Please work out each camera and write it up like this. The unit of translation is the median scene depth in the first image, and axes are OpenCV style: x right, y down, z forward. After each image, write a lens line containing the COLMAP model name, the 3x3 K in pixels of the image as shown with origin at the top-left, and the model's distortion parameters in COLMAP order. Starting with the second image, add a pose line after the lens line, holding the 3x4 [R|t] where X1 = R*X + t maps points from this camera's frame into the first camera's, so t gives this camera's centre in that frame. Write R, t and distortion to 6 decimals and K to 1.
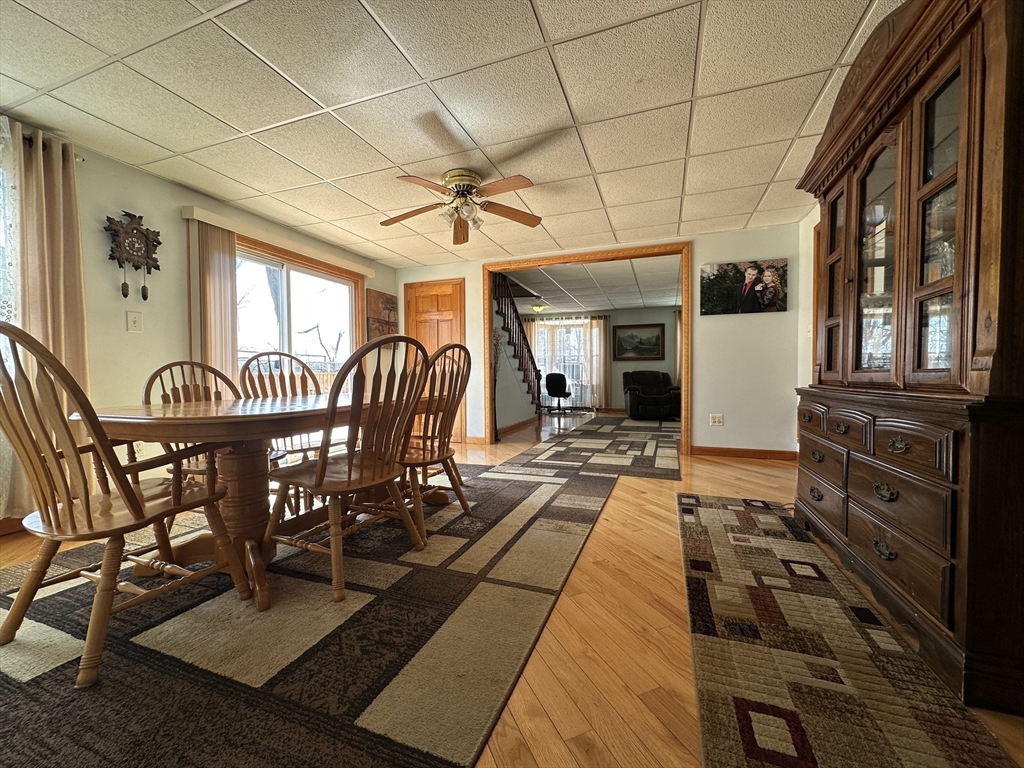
lens RADIAL K [[408.6, 0, 509.7], [0, 408.6, 383.8], [0, 0, 1]] dist [-0.003960, 0.000518]
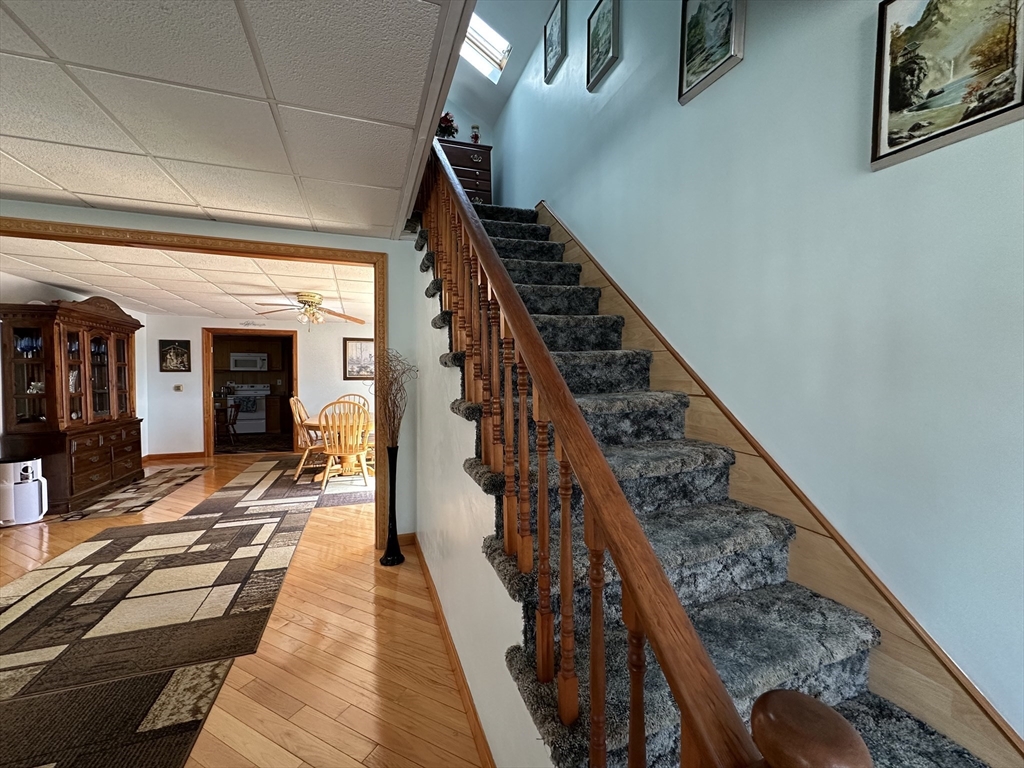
lens RADIAL K [[408.6, 0, 514.1], [0, 408.6, 384.2], [0, 0, 1]] dist [-0.003960, 0.000518]
pose [[-0.752728, 0.019532, -0.658042, 0.398864], [-0.005148, 0.999355, 0.035552, -0.234309], [0.658312, 0.030148, -0.752141, 3.177385]]
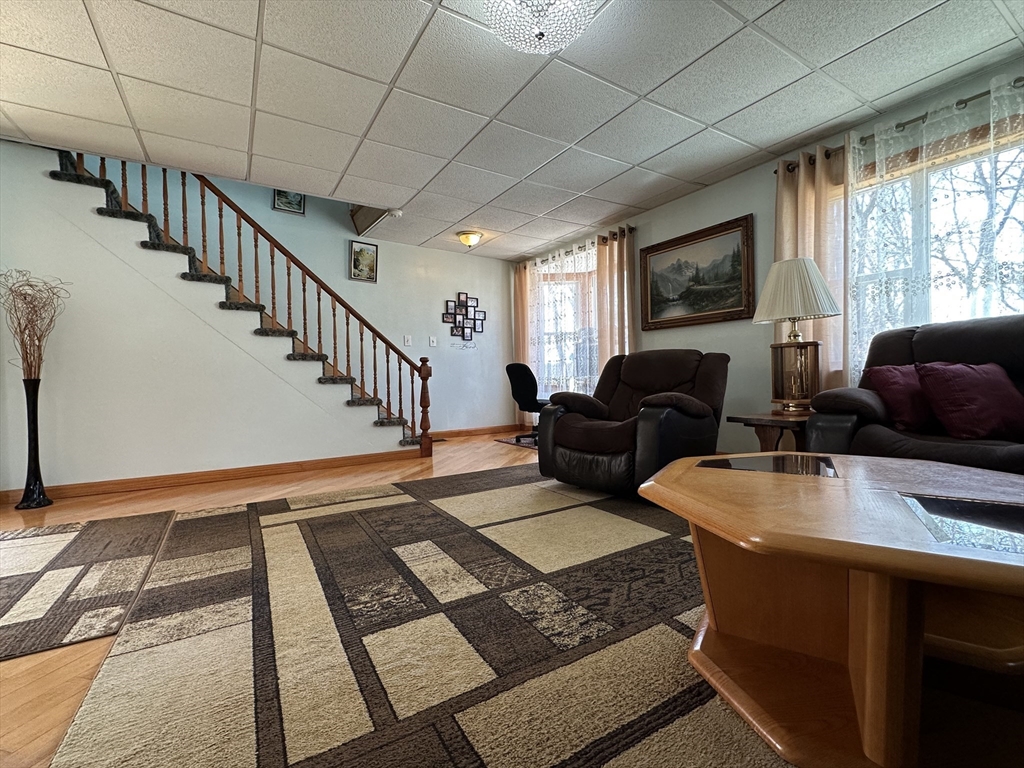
lens RADIAL K [[452.4, 0, 513.2], [0, 452.4, 383.5], [0, 0, 1]] dist [-0.003466, -0.000704]
pose [[0.799331, -0.000161, -0.600891, 1.554211], [0.003814, 0.999981, 0.004806, -0.012513], [0.600879, -0.006134, 0.799316, 1.939770]]
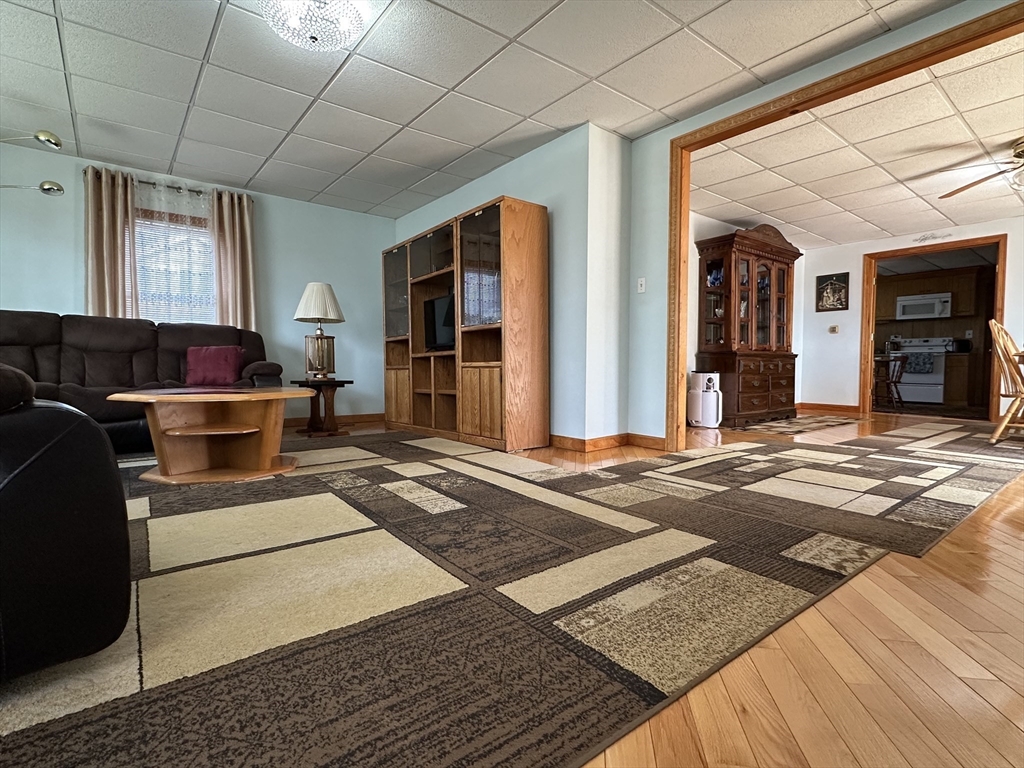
lens RADIAL K [[504.7, 0, 510.4], [0, 504.7, 385.8], [0, 0, 1]] dist [-0.002400, 0.000442]
pose [[-0.858258, -0.018576, 0.512882, 0.399835], [0.011856, 0.998360, 0.056000, 0.020566], [-0.513081, 0.054143, -0.856631, 3.144628]]
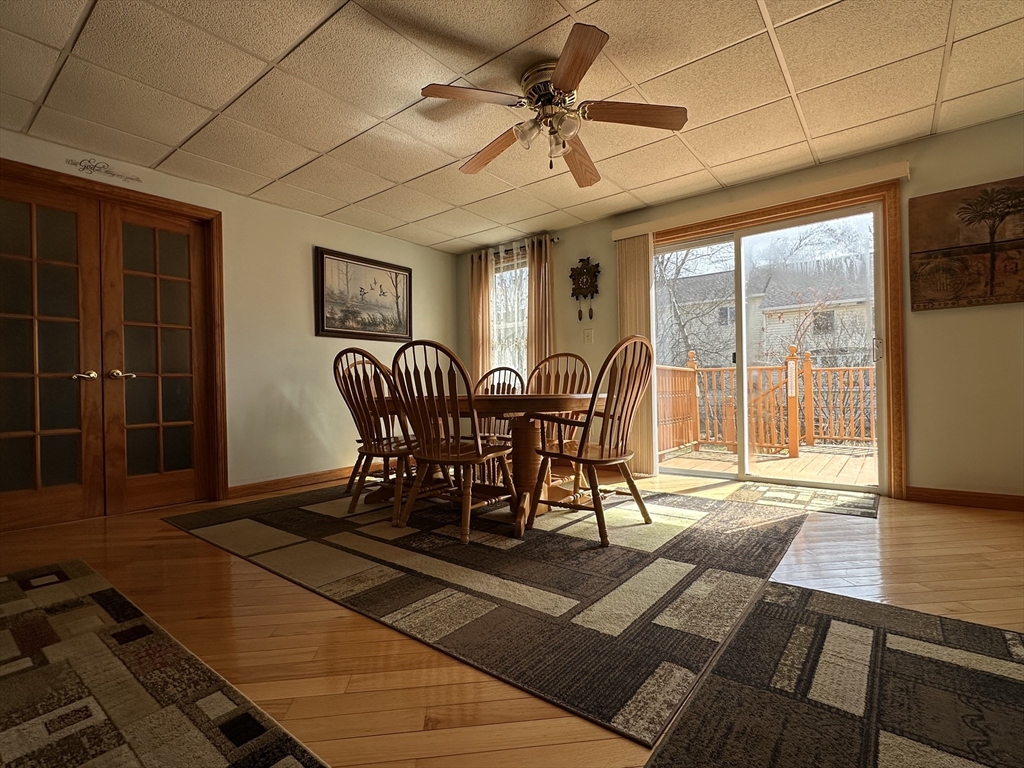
lens RADIAL K [[485.4, 0, 515.1], [0, 485.4, 386.1], [0, 0, 1]] dist [-0.003355, 0.000190]
pose [[-0.294585, 0.012150, -0.955548, 0.770890], [0.002669, 0.999926, 0.011892, -0.004705], [0.955622, 0.000953, -0.294595, 1.350962]]
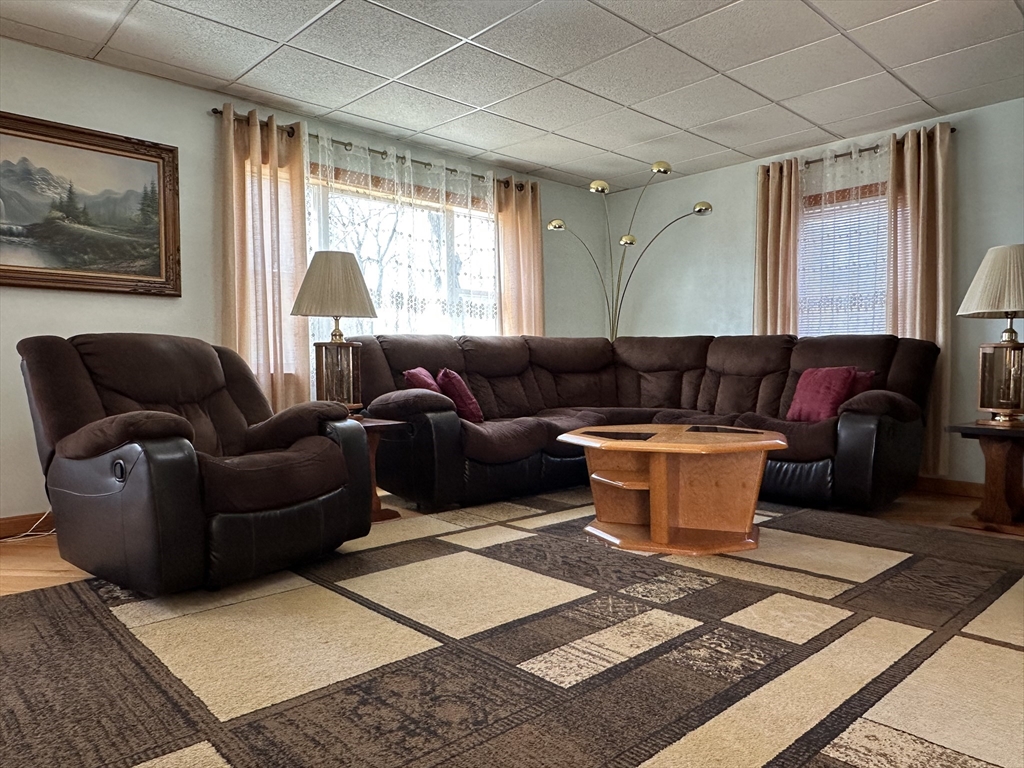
lens RADIAL K [[686.5, 0, 514.9], [0, 686.5, 395.0], [0, 0, 1]] dist [-0.000638, -0.000871]
pose [[0.432663, -0.032377, 0.900974, 0.305716], [0.019056, 0.999460, 0.026765, -0.020150], [-0.901354, 0.005589, 0.433046, 2.200174]]
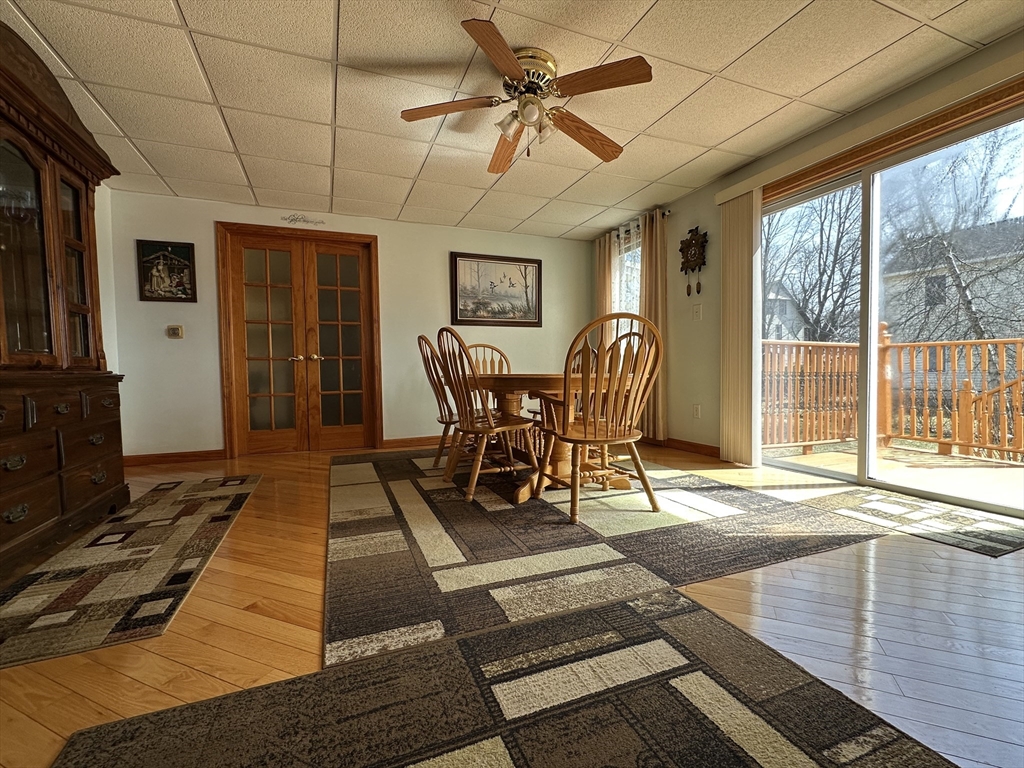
lens RADIAL K [[452.4, 0, 515.9], [0, 452.4, 385.0], [0, 0, 1]] dist [-0.003466, -0.000704]
pose [[-0.727930, 0.041109, -0.684418, 0.512621], [0.006995, 0.998594, 0.052540, -0.003149], [0.685616, 0.033458, -0.727194, 1.788592]]
